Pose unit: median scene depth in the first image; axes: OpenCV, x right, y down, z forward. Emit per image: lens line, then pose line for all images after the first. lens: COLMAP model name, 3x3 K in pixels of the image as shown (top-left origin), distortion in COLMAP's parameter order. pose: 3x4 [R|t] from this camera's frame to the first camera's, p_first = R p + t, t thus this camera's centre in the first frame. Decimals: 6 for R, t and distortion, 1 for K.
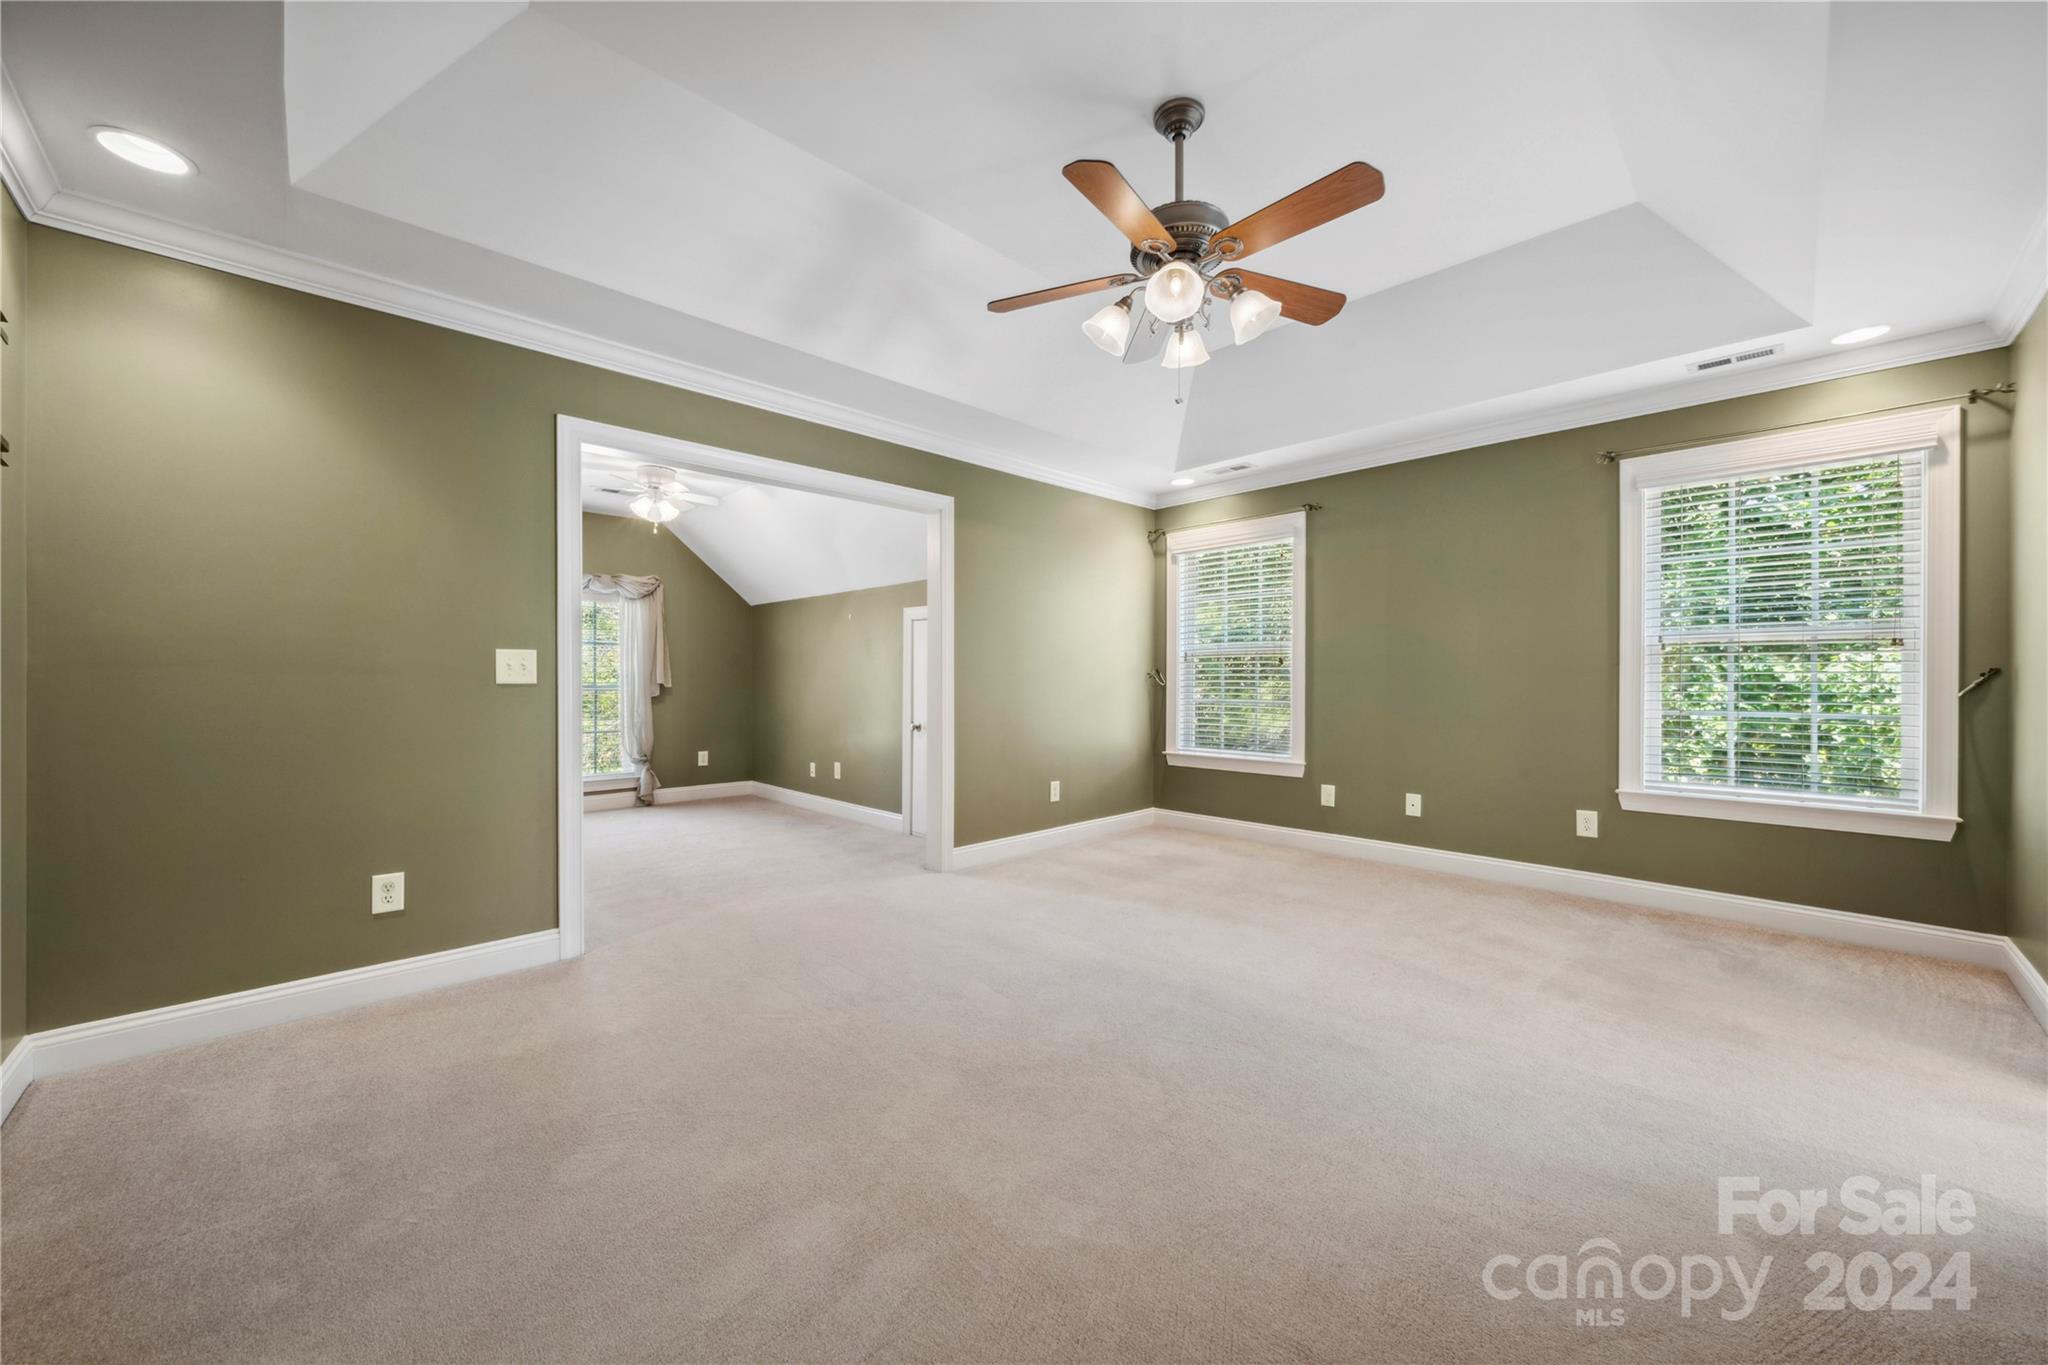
lens RADIAL K [[751.5, 0, 1033.9], [0, 751.5, 665.6], [0, 0, 1]] dist [-0.001904, -0.000087]
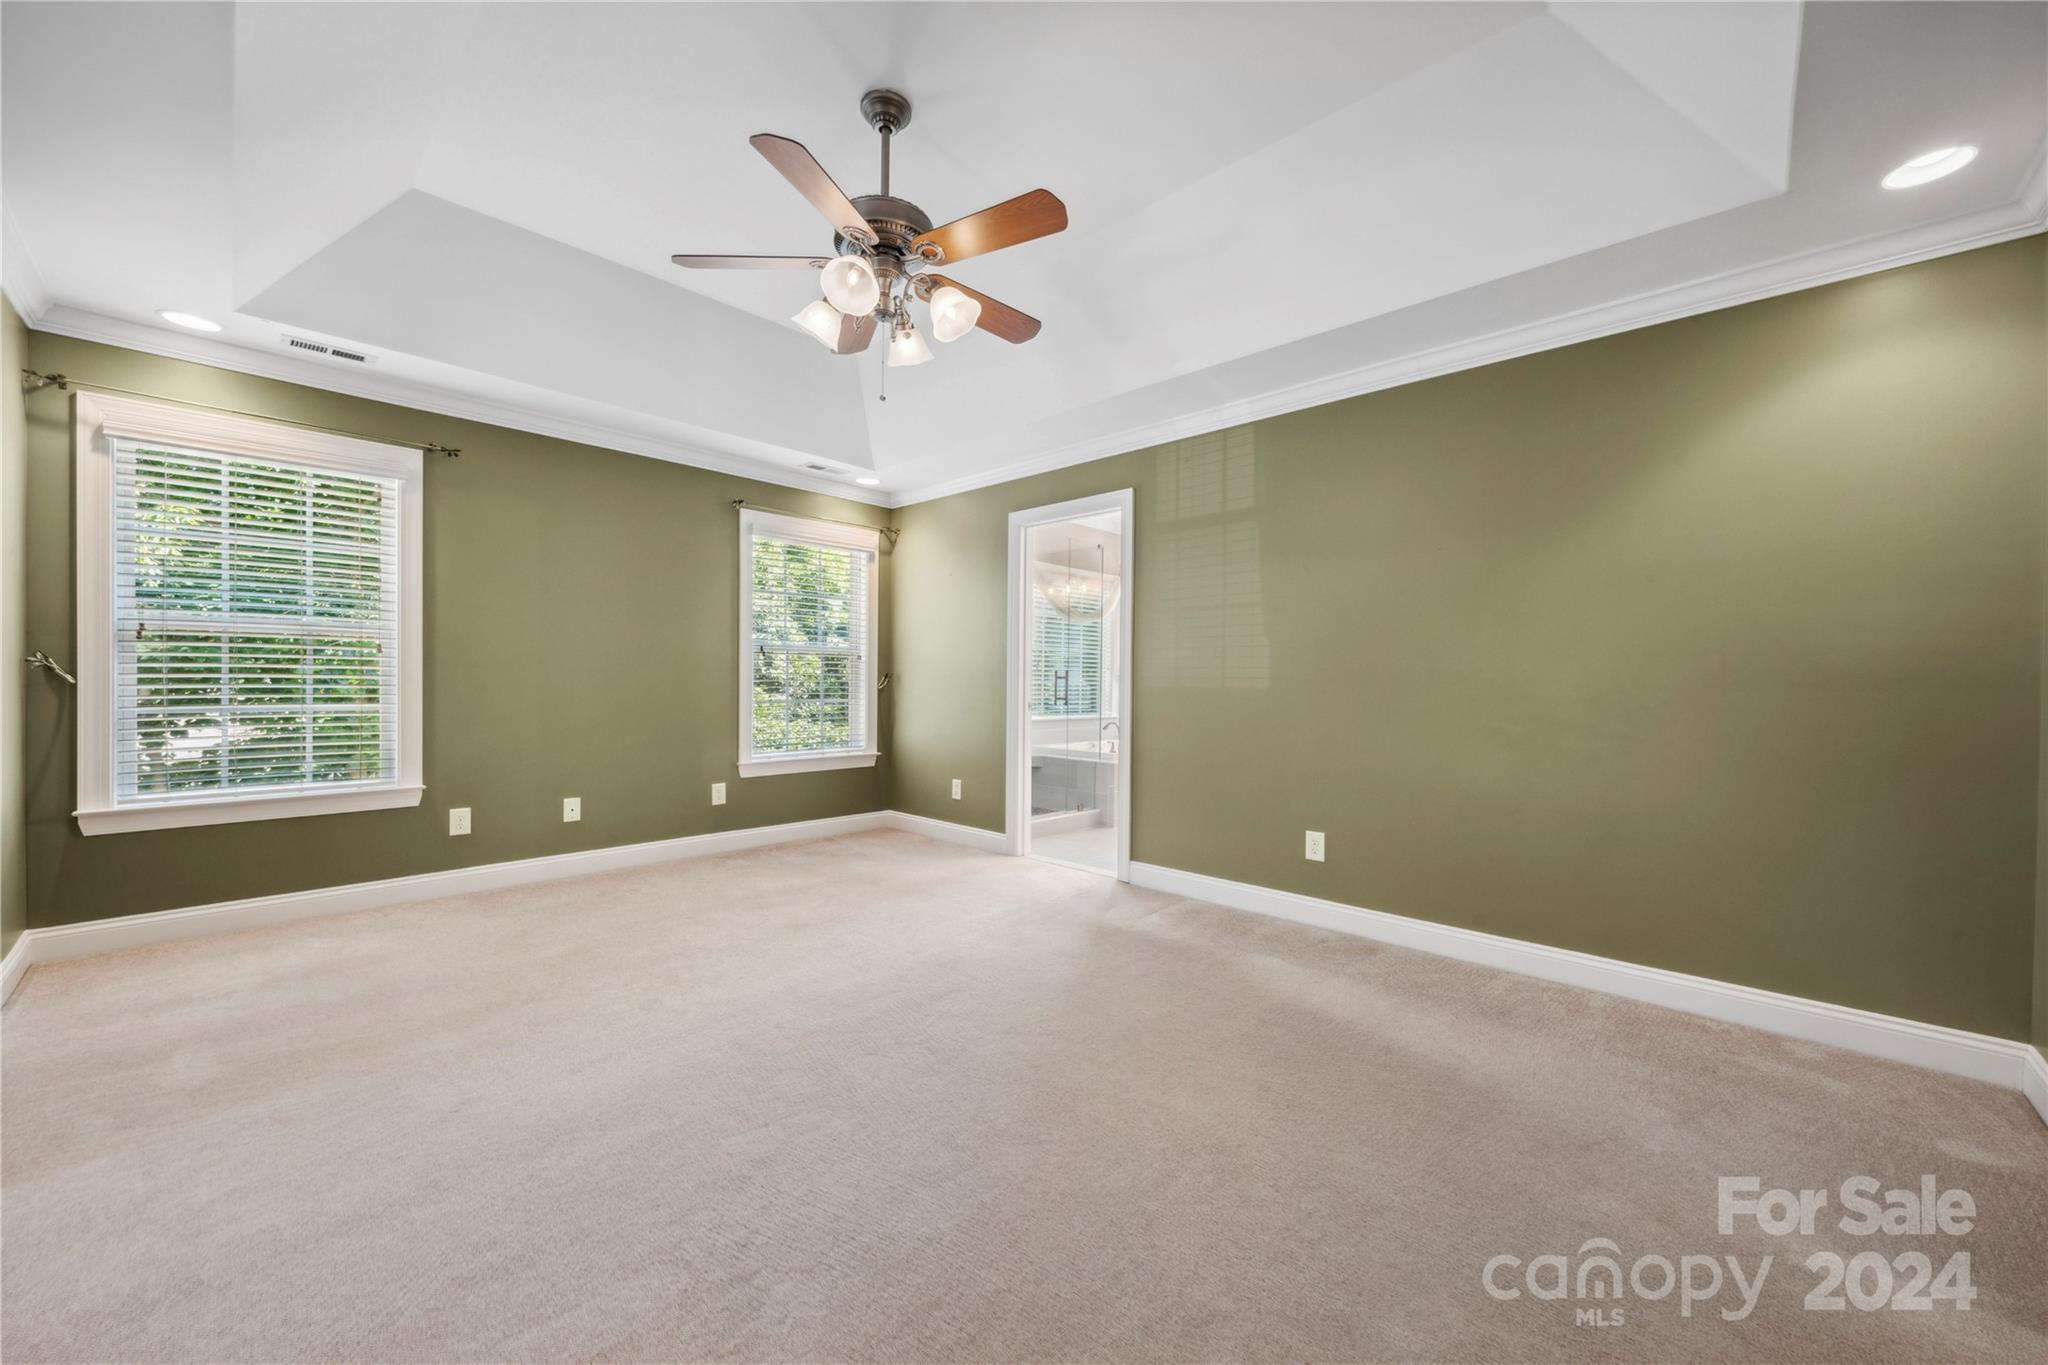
lens RADIAL K [[751.5, 0, 1033.9], [0, 751.5, 665.6], [0, 0, 1]] dist [-0.001904, -0.000087]
pose [[-0.027327, 0.018608, 0.999453, -0.410757], [-0.028438, 0.999408, -0.019385, 0.006640], [-0.999222, -0.028953, -0.026781, 0.412194]]
